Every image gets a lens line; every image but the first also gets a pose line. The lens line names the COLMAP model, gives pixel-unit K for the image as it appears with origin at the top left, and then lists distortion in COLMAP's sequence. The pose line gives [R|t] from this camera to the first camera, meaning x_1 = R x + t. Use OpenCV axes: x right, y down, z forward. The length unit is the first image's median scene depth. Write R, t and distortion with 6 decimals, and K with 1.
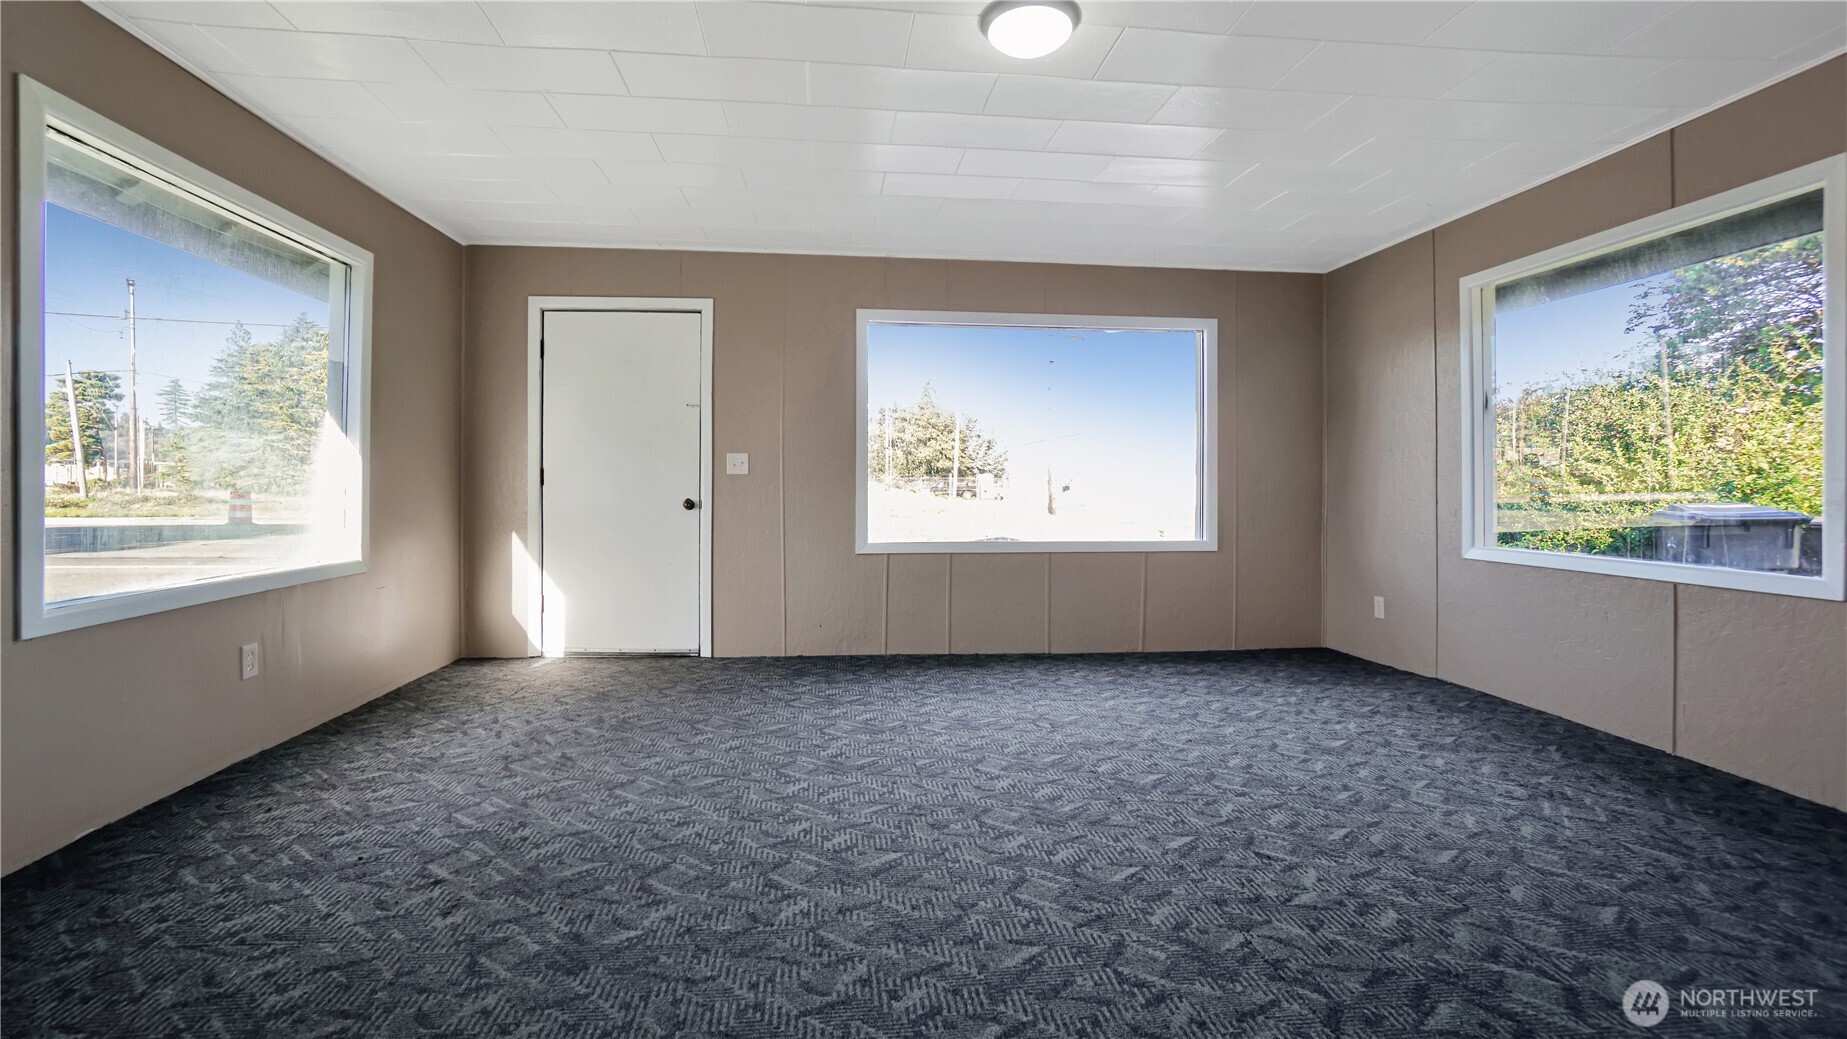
lens RADIAL K [[830.4, 0, 876.9], [0, 830.4, 476.8], [0, 0, 1]] dist [-0.038089, 0.002754]
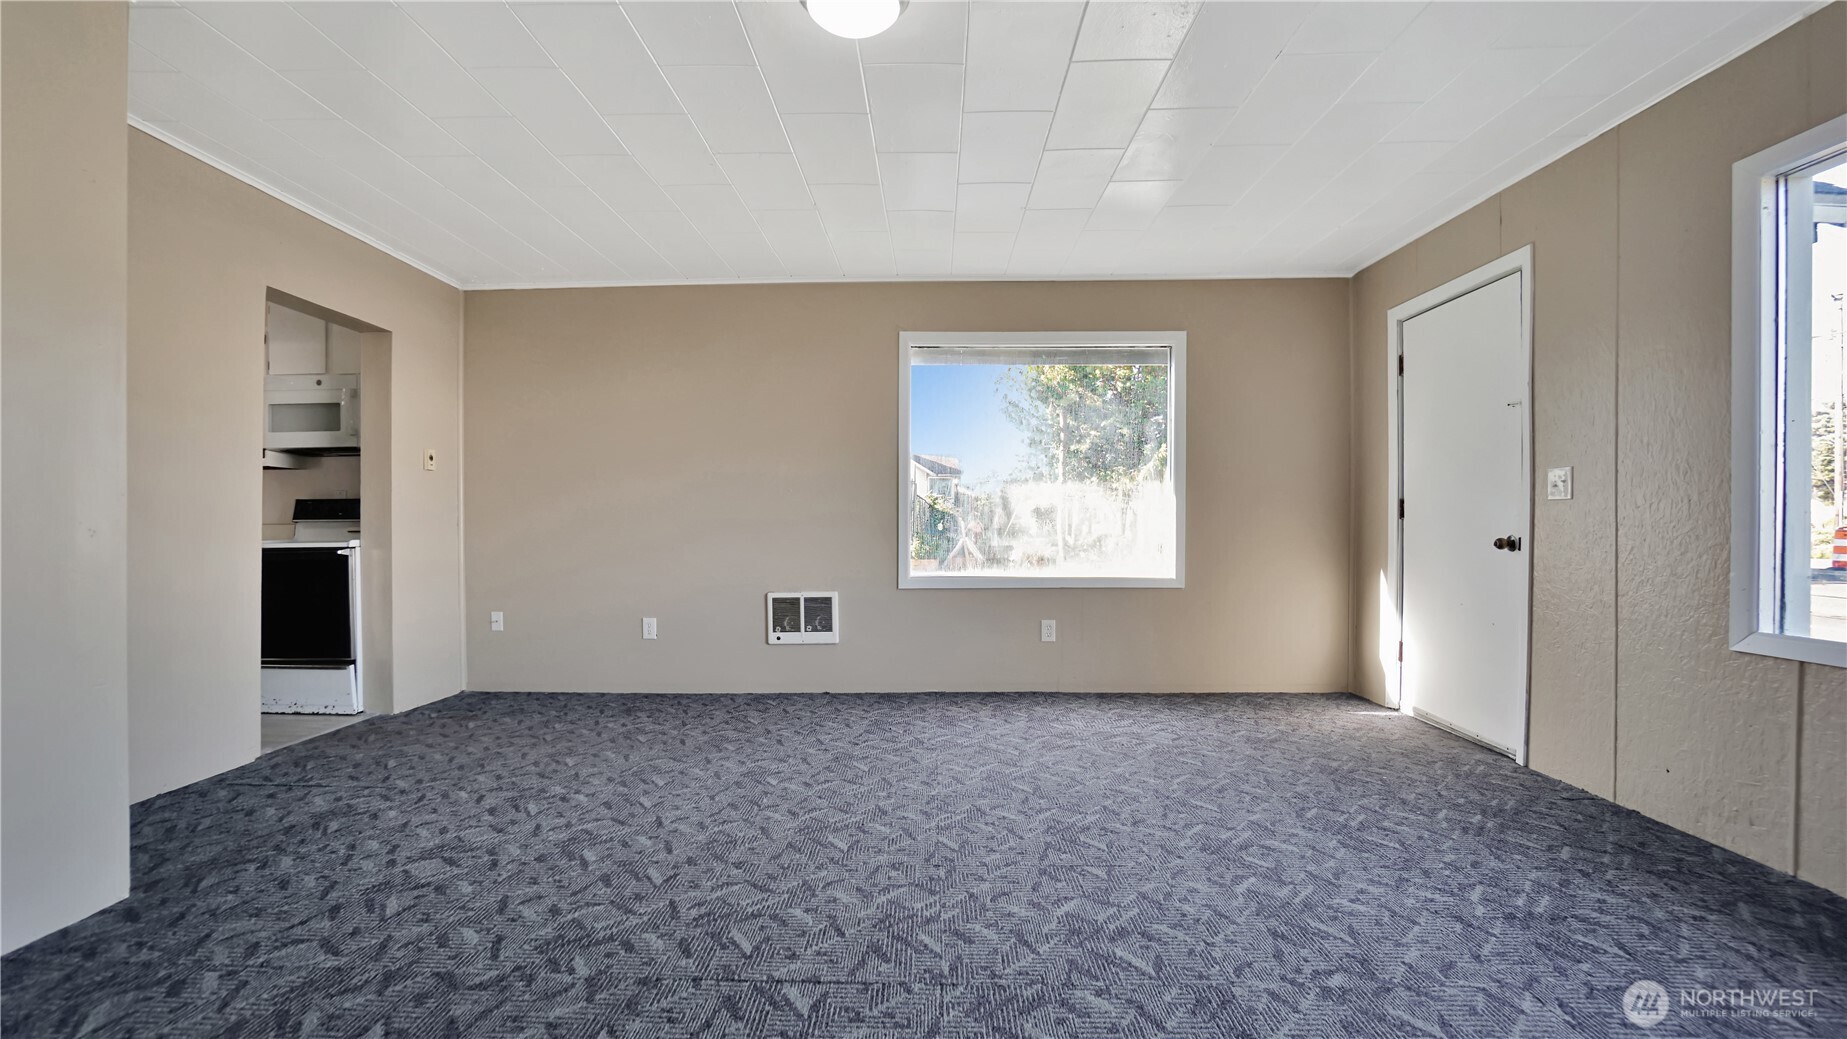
lens RADIAL K [[830.4, 0, 917.3], [0, 830.4, 525.7], [0, 0, 1]] dist [-0.038089, 0.002754]
pose [[-0.125393, -0.004160, -0.992098, 1.022634], [0.010960, 0.999924, -0.005578, 0.032953], [0.992047, -0.011573, -0.125338, 1.143665]]
